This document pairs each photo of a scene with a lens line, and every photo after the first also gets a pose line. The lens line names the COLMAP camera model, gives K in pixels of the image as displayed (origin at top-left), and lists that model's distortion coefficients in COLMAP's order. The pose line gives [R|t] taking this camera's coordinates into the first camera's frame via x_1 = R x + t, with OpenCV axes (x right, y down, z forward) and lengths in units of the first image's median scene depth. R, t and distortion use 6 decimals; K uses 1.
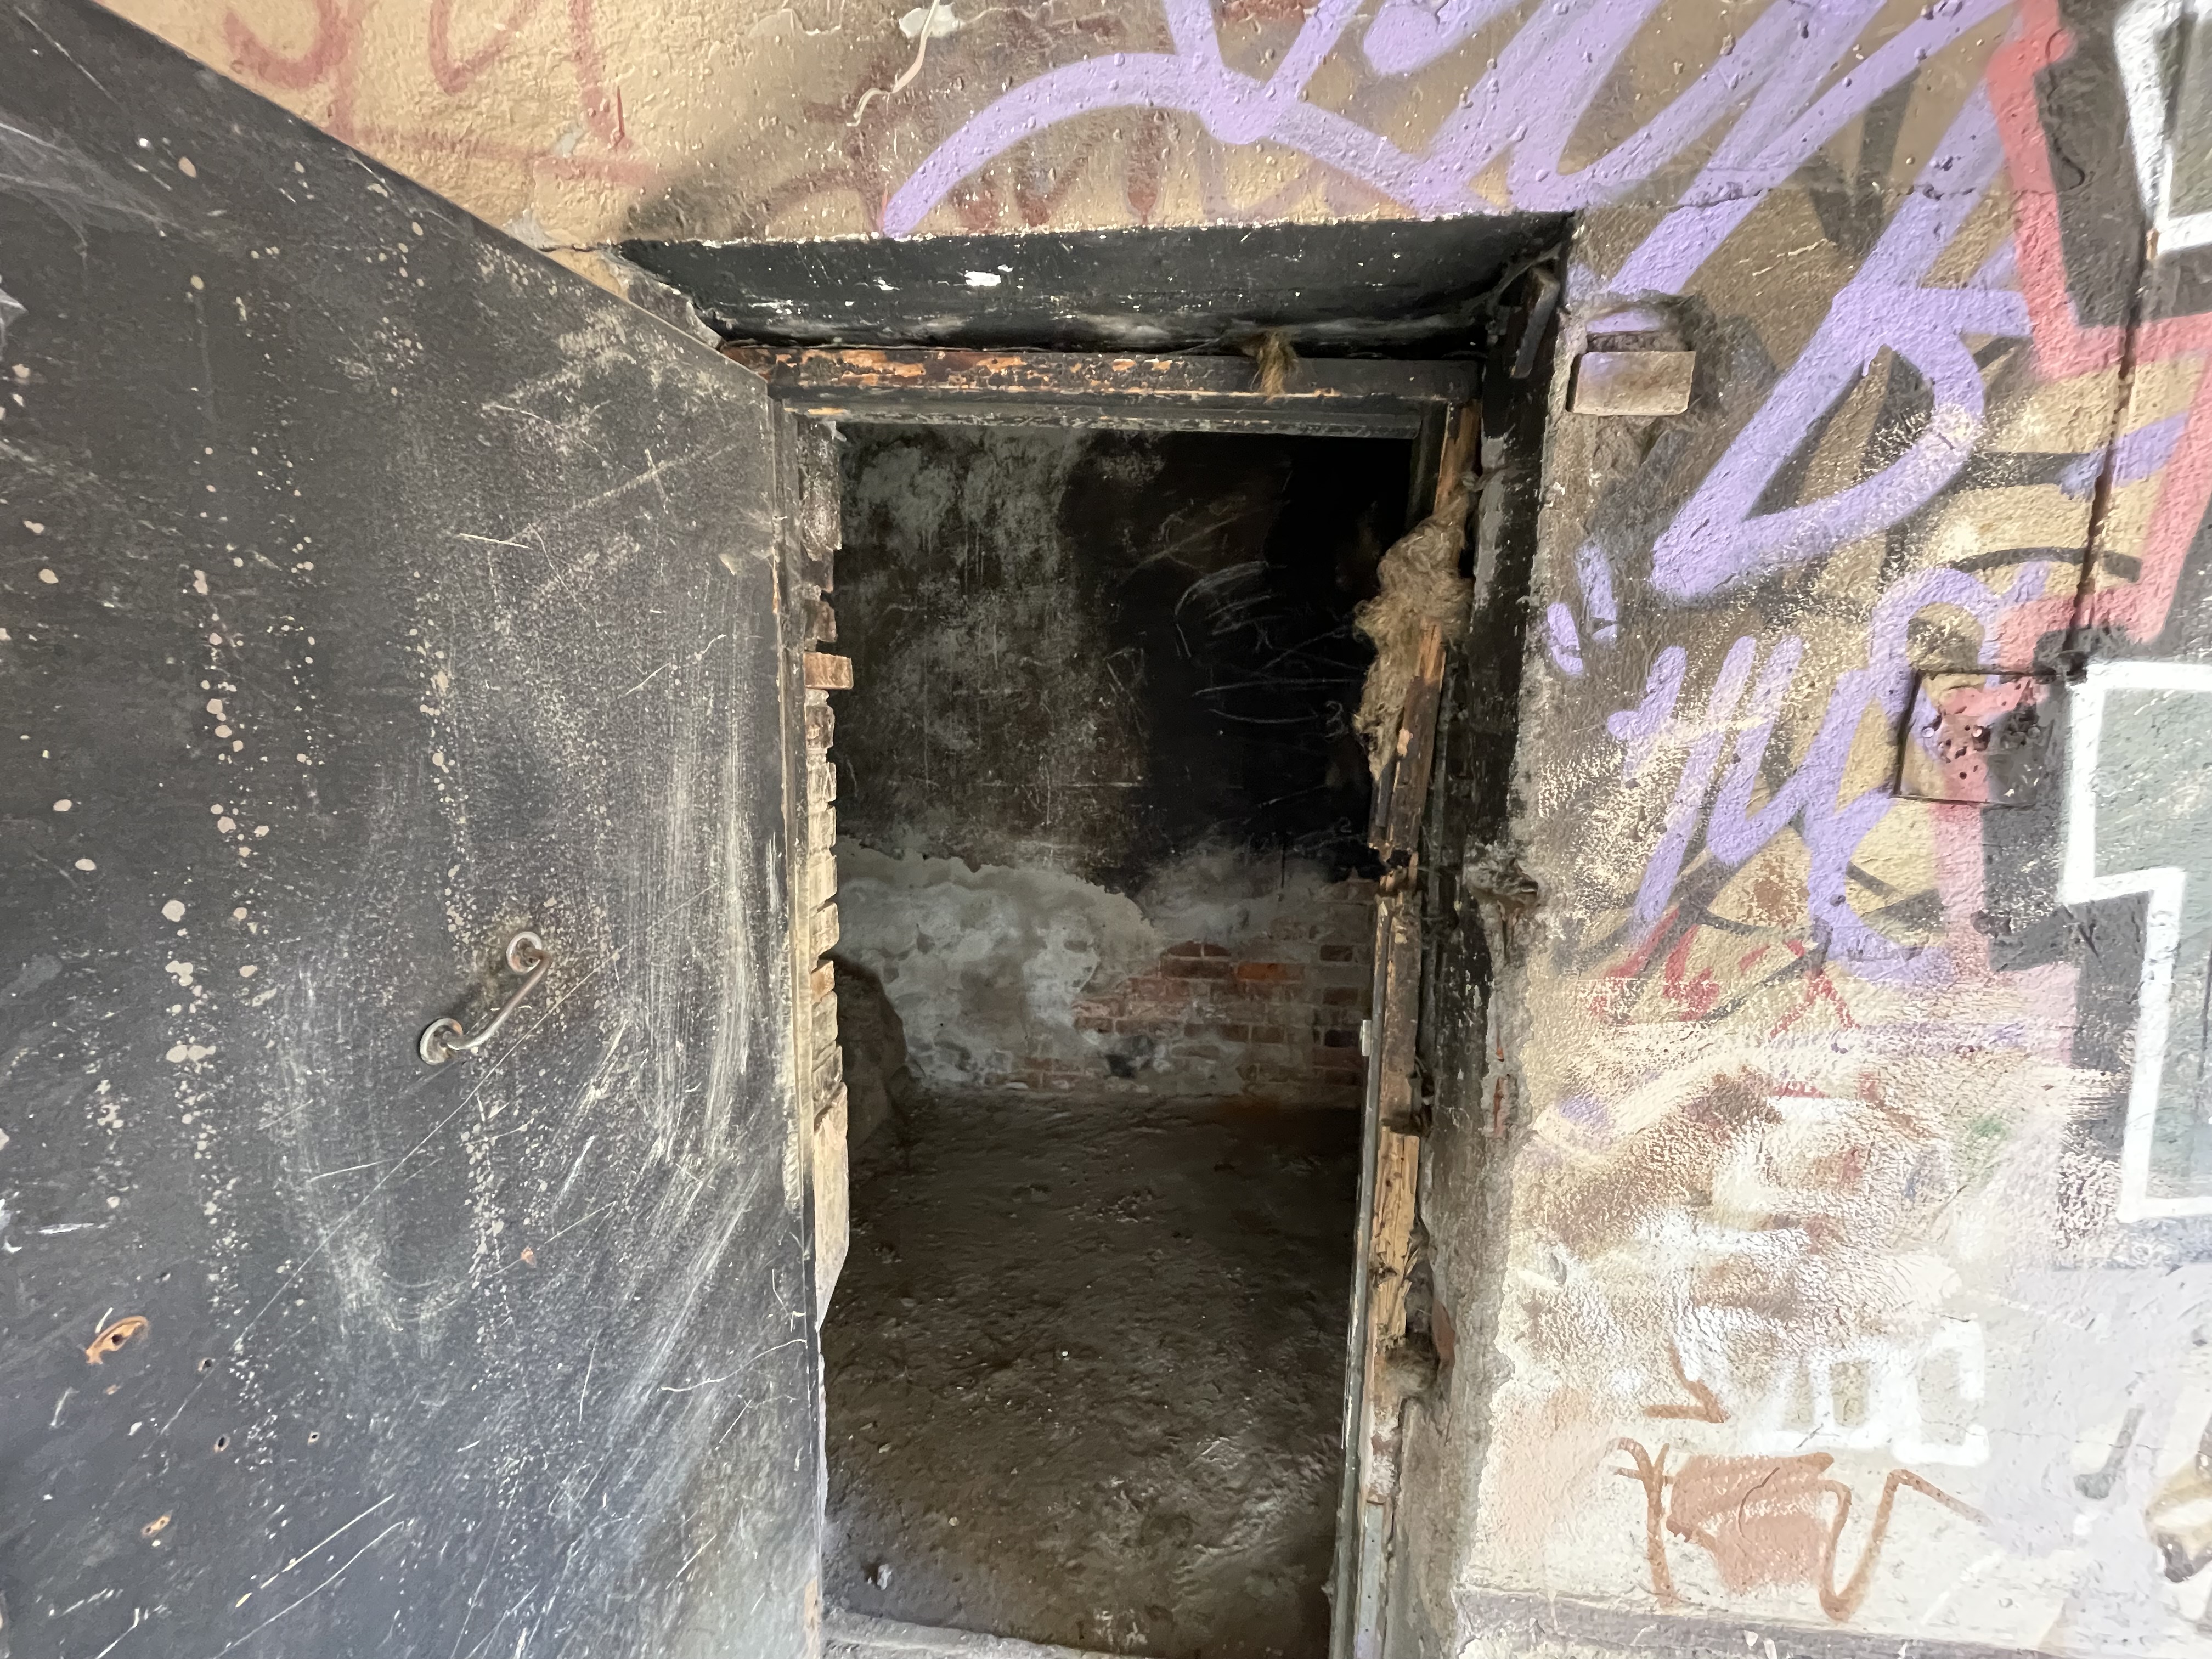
lens RADIAL K [[891.0, 0, 1094.8], [0, 891.0, 830.5], [0, 0, 1]] dist [-0.008471, 0.001042]
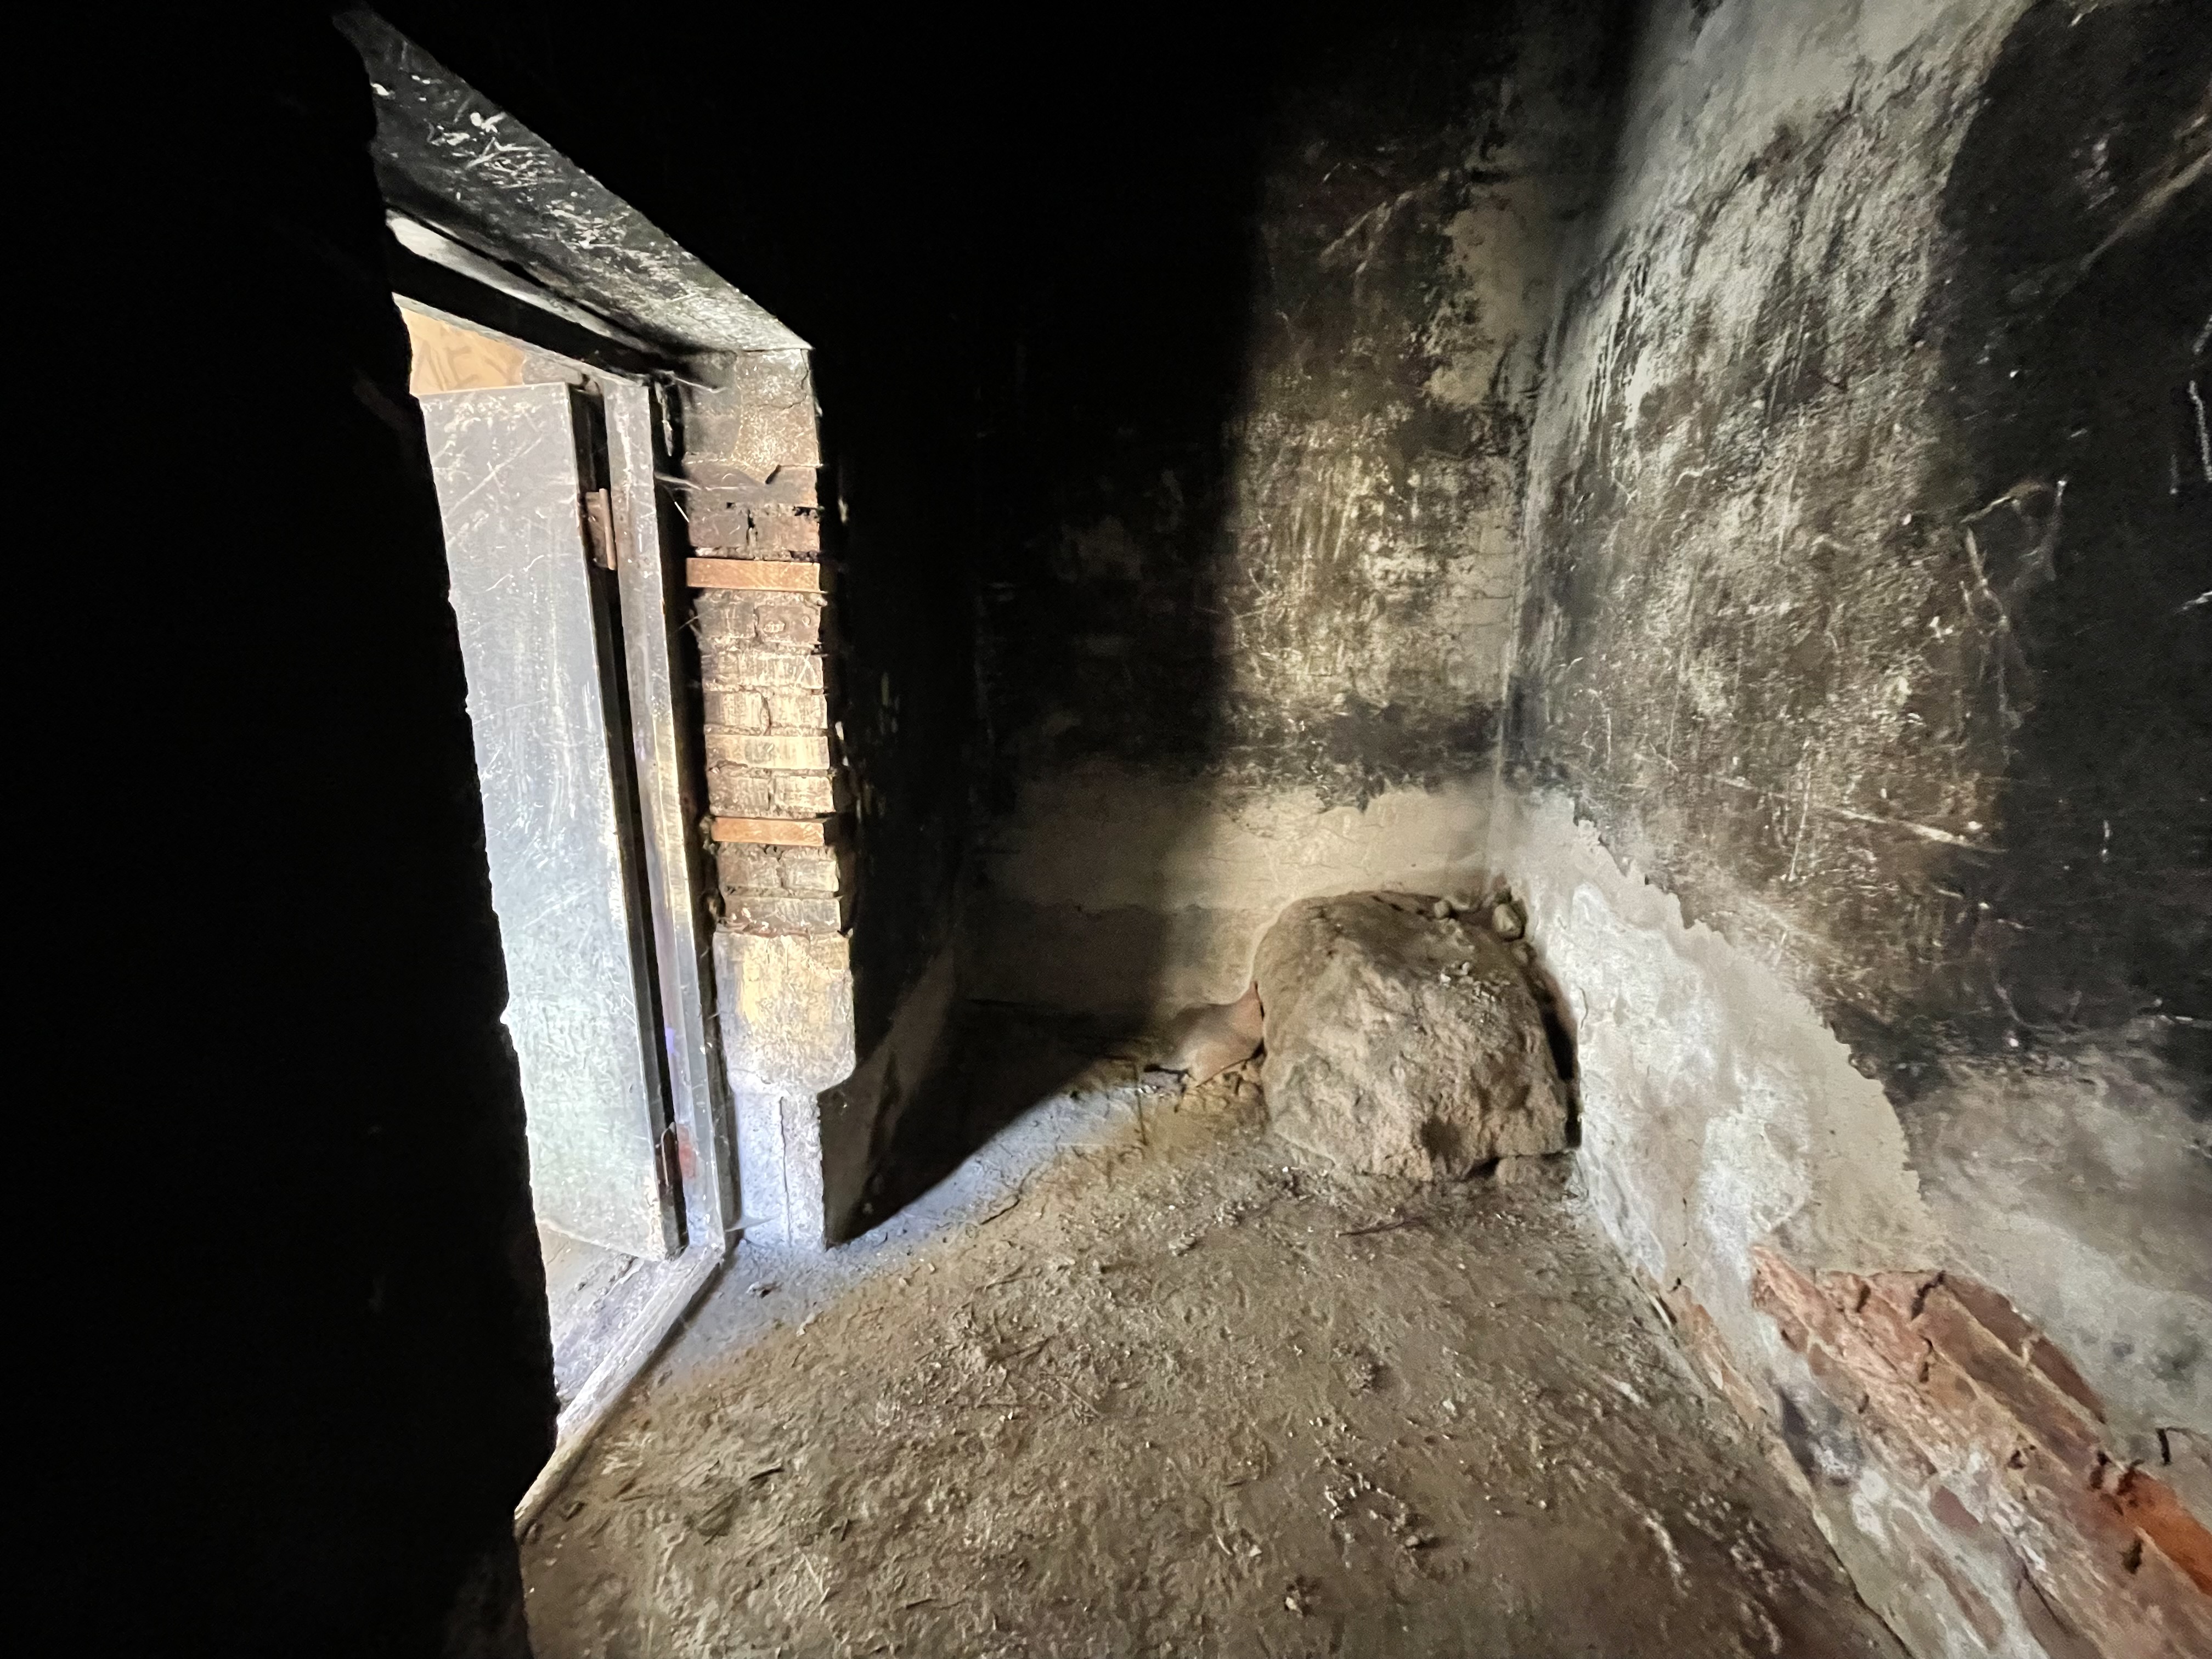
lens RADIAL K [[891.0, 0, 1107.8], [0, 891.0, 829.5], [0, 0, 1]] dist [-0.008471, 0.001042]
pose [[0.038825, 0.218573, -0.975048, 0.460271], [-0.170119, 0.962984, 0.209095, -0.082635], [0.984658, 0.157757, 0.074571, 0.669571]]
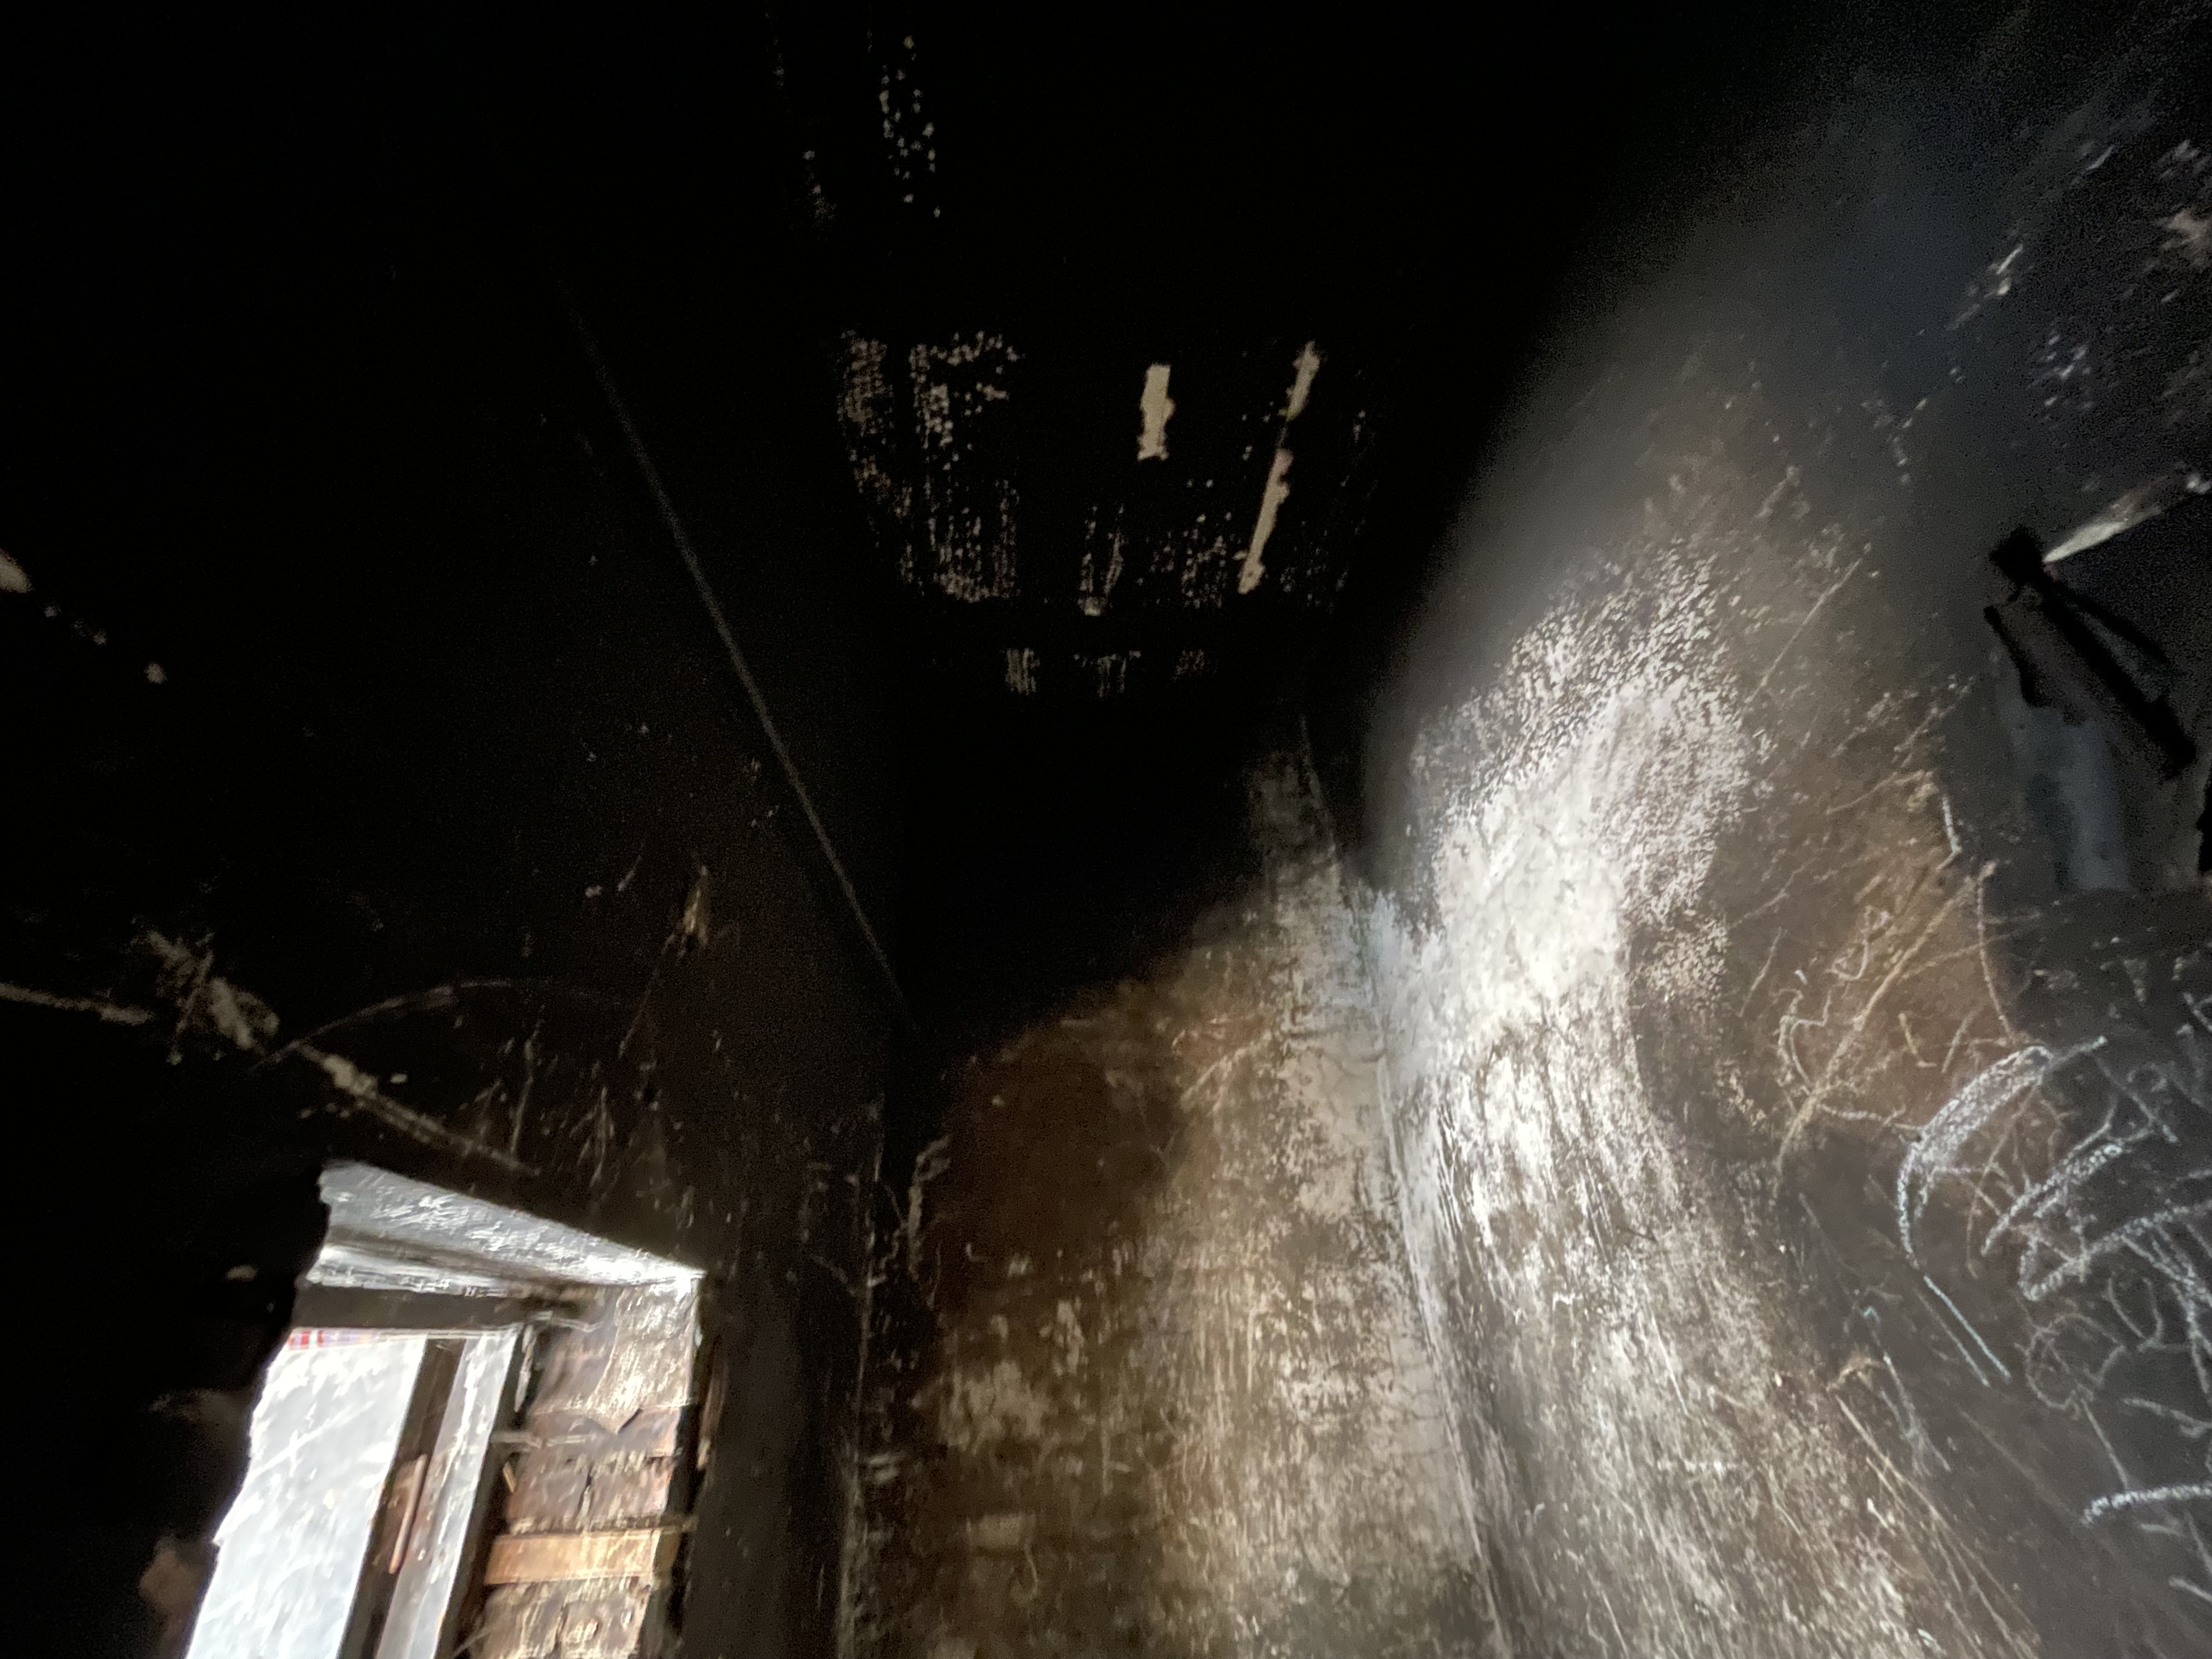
lens RADIAL K [[891.0, 0, 1106.3], [0, 891.0, 830.1], [0, 0, 1]] dist [-0.008471, 0.001042]
pose [[0.127094, -0.546568, -0.827714, 0.502115], [-0.080564, 0.826036, -0.557830, -0.164743], [0.988614, 0.137580, 0.060950, 0.661769]]
